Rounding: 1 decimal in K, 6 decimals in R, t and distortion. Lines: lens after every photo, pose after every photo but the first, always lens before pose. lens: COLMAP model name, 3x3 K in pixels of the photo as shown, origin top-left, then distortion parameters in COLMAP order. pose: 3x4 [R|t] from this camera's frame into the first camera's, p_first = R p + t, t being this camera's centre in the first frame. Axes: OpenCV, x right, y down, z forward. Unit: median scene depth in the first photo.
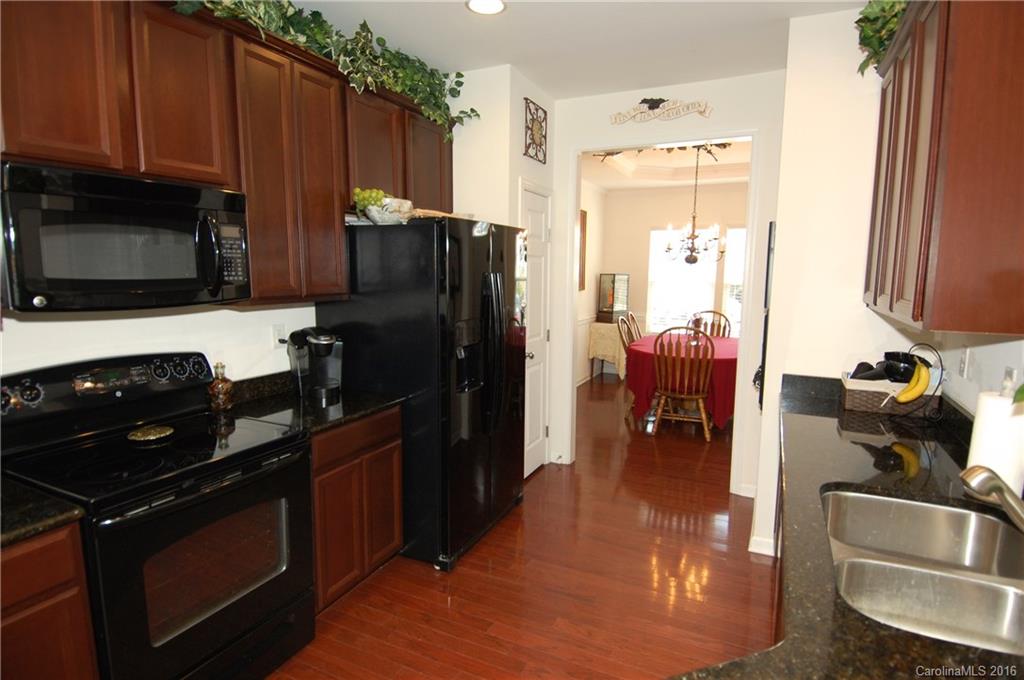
lens RADIAL K [[536.5, 0, 524.2], [0, 536.5, 341.5], [0, 0, 1]] dist [0.057687, -0.059853]
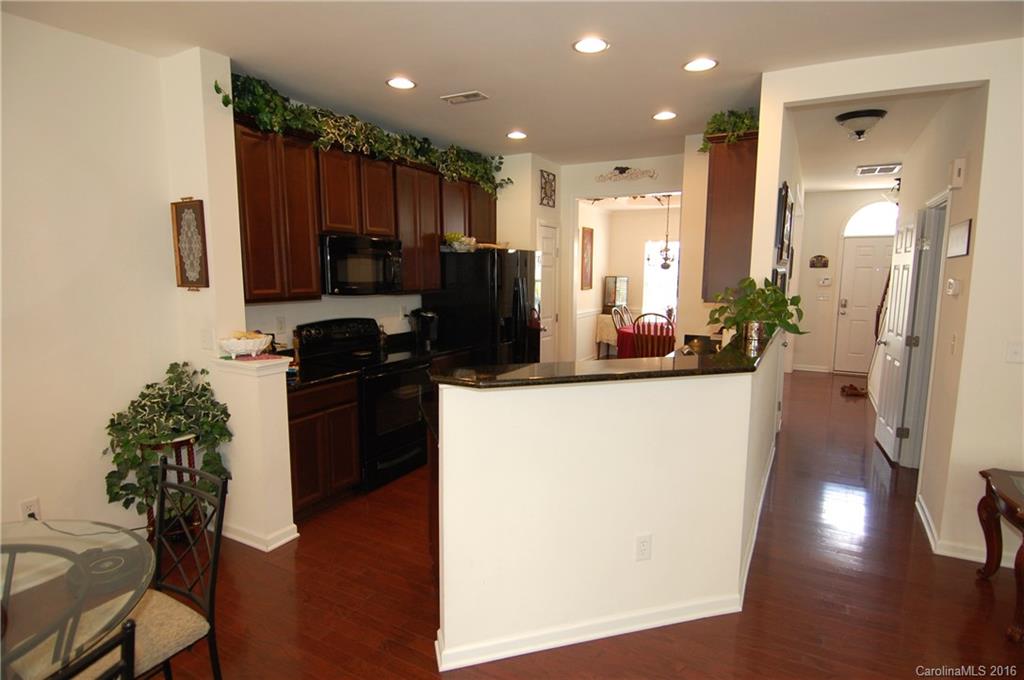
lens RADIAL K [[536.5, 0, 524.2], [0, 536.5, 341.5], [0, 0, 1]] dist [0.057687, -0.059853]
pose [[0.998441, 0.004035, -0.055672, 0.045498], [-0.004103, 0.999991, -0.001120, 0.070571], [0.055667, 0.001347, 0.998448, -0.639333]]
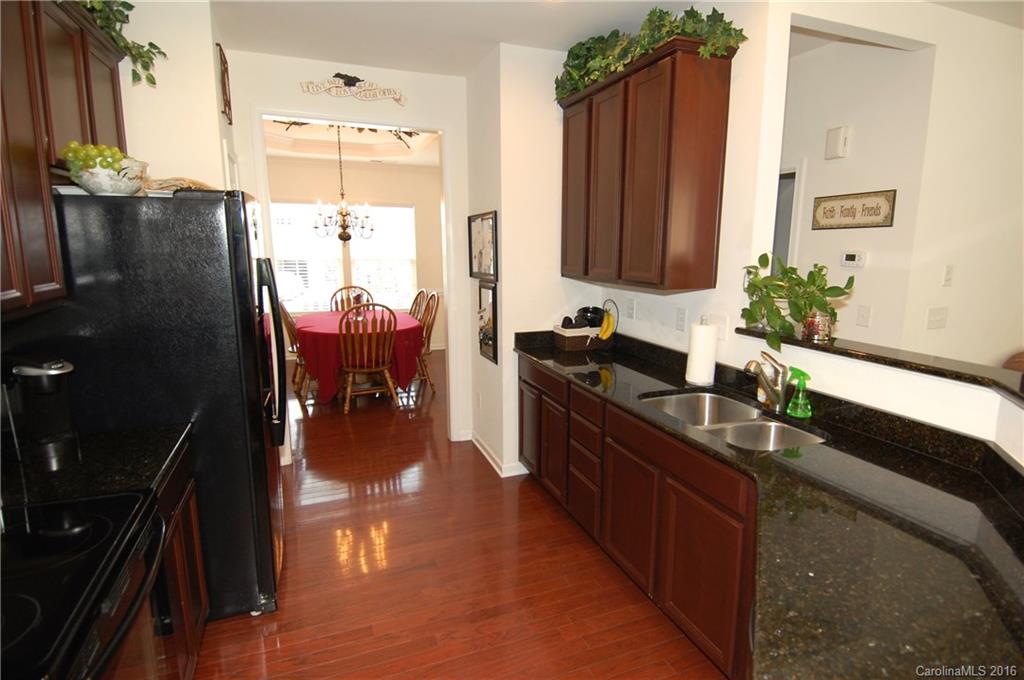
lens RADIAL K [[536.5, 0, 524.2], [0, 536.5, 341.5], [0, 0, 1]] dist [0.057687, -0.059853]
pose [[0.688658, -0.138354, 0.711764, -0.337457], [0.101927, 0.990351, 0.093888, -0.029748], [-0.717886, 0.007892, 0.696116, 0.090817]]
